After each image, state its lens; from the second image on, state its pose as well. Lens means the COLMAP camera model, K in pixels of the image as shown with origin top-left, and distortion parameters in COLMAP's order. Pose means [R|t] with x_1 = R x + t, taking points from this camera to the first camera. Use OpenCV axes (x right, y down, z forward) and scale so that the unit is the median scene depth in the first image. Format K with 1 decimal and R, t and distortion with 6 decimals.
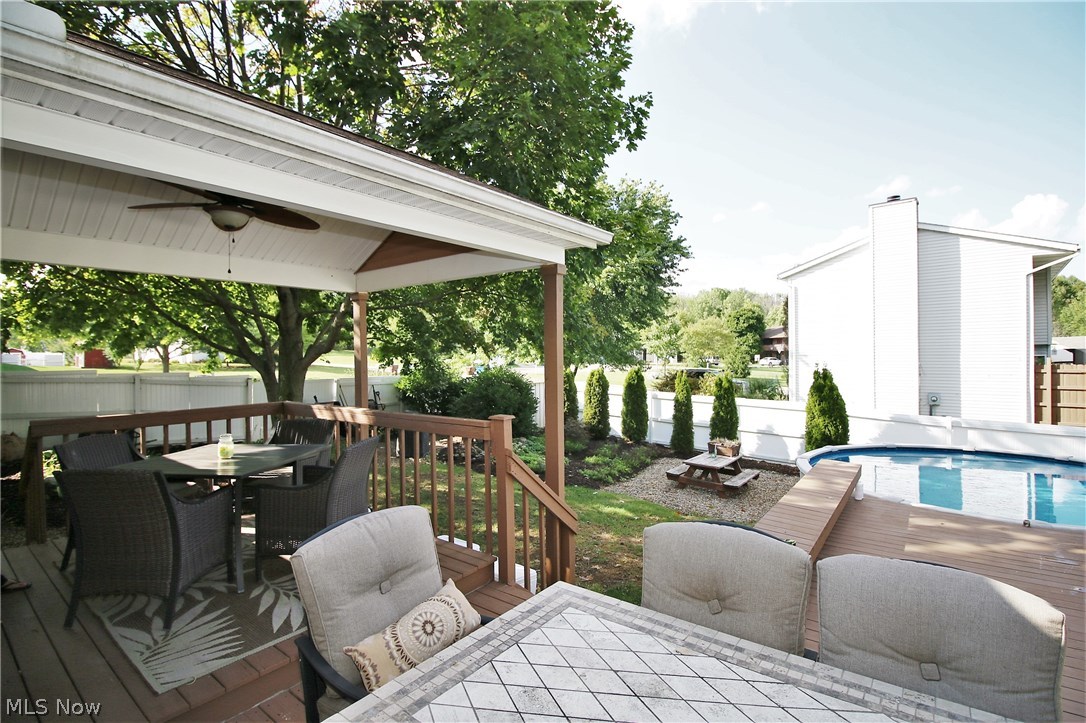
lens RADIAL K [[500.3, 0, 543.6], [0, 500.3, 352.1], [0, 0, 1]] dist [-0.000294, -0.013921]
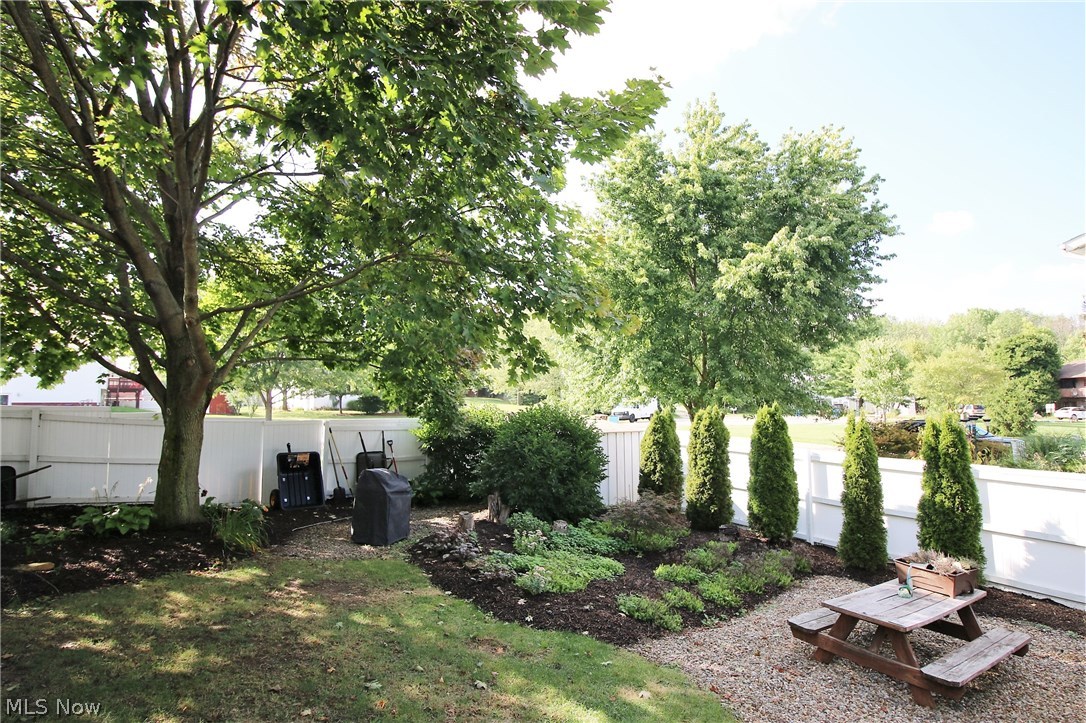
lens RADIAL K [[606.0, 0, 543.4], [0, 606.0, 350.1], [0, 0, 1]] dist [-0.002312, -0.001895]
pose [[0.957065, -0.023391, -0.288929, 0.129837], [-0.000989, 0.996470, -0.083948, 0.025008], [0.289873, 0.080629, 0.953663, 0.251568]]
